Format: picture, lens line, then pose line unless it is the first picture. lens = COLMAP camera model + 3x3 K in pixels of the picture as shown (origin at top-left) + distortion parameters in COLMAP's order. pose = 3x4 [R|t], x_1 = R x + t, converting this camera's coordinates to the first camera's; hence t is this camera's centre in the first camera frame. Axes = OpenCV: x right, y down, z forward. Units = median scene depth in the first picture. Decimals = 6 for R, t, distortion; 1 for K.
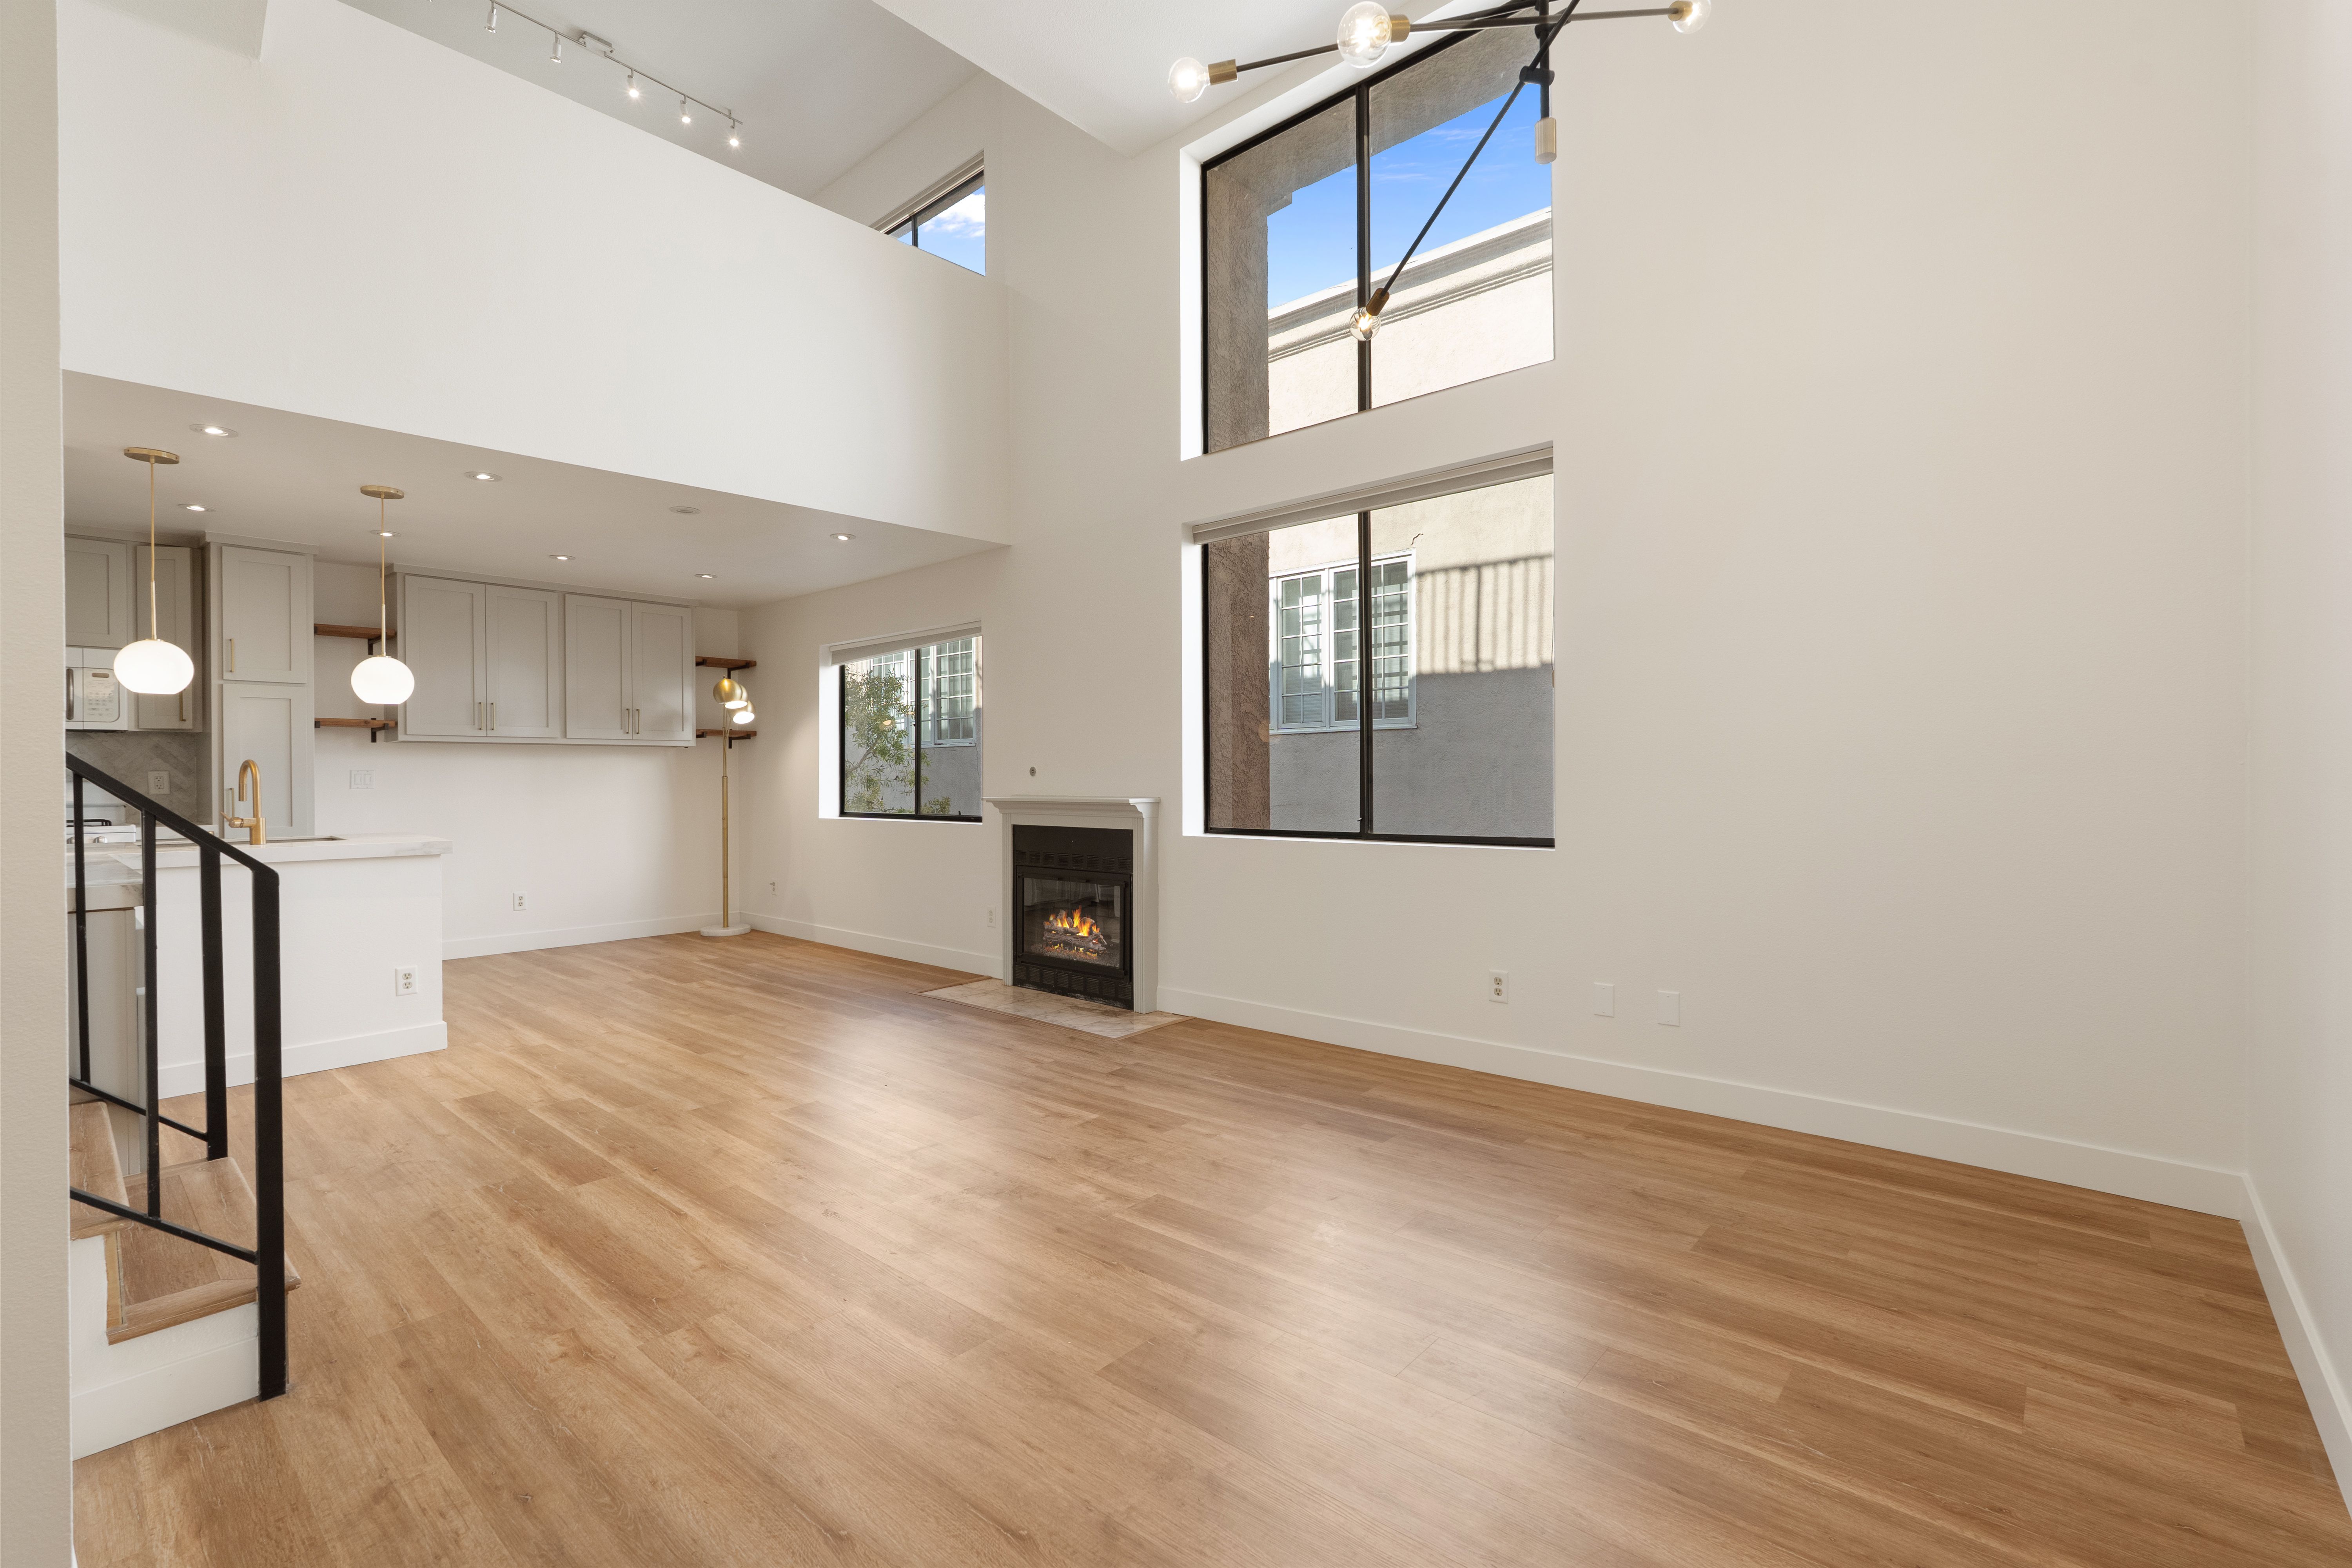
lens RADIAL K [[1030.8, 0, 1169.0], [0, 1030.8, 784.2], [0, 0, 1]] dist [-0.001735, -0.000335]
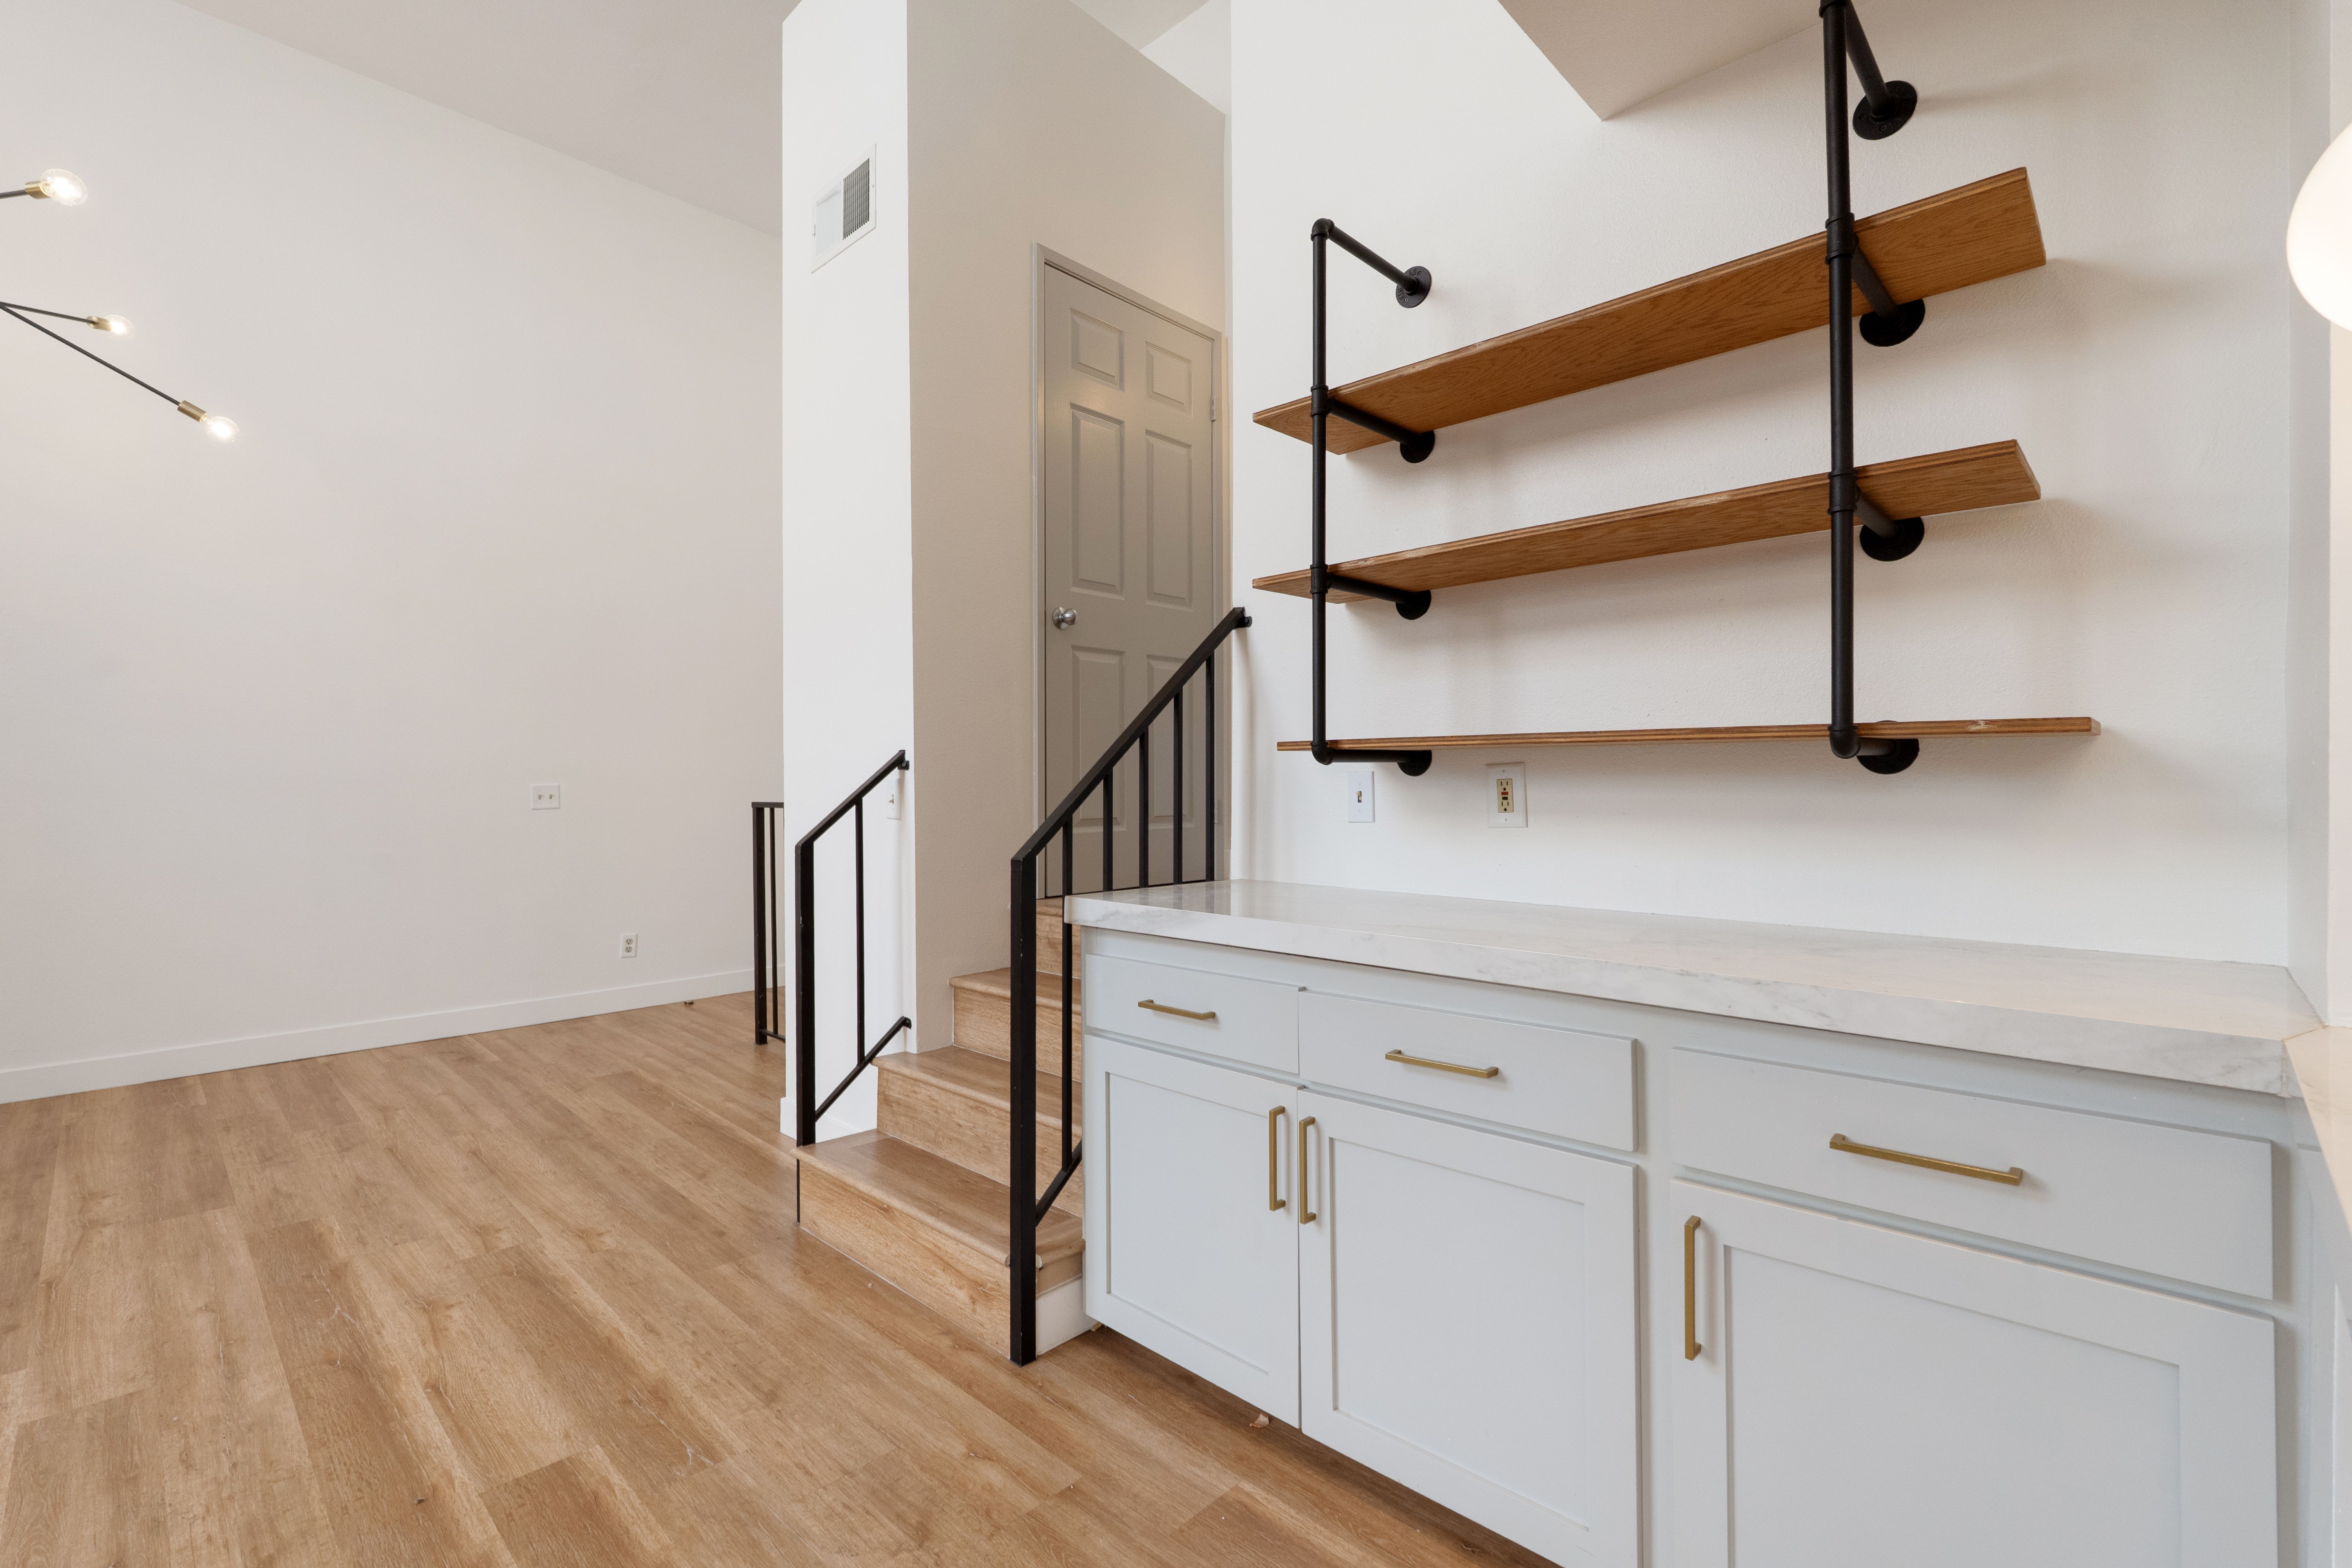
lens RADIAL K [[1030.8, 0, 1169.0], [0, 1030.8, 784.2], [0, 0, 1]] dist [-0.001735, -0.000335]
pose [[-0.998948, 0.010653, 0.044602, -0.740089], [0.010970, 0.999916, 0.006857, -0.000121], [-0.044525, 0.007339, -0.998981, 1.223743]]
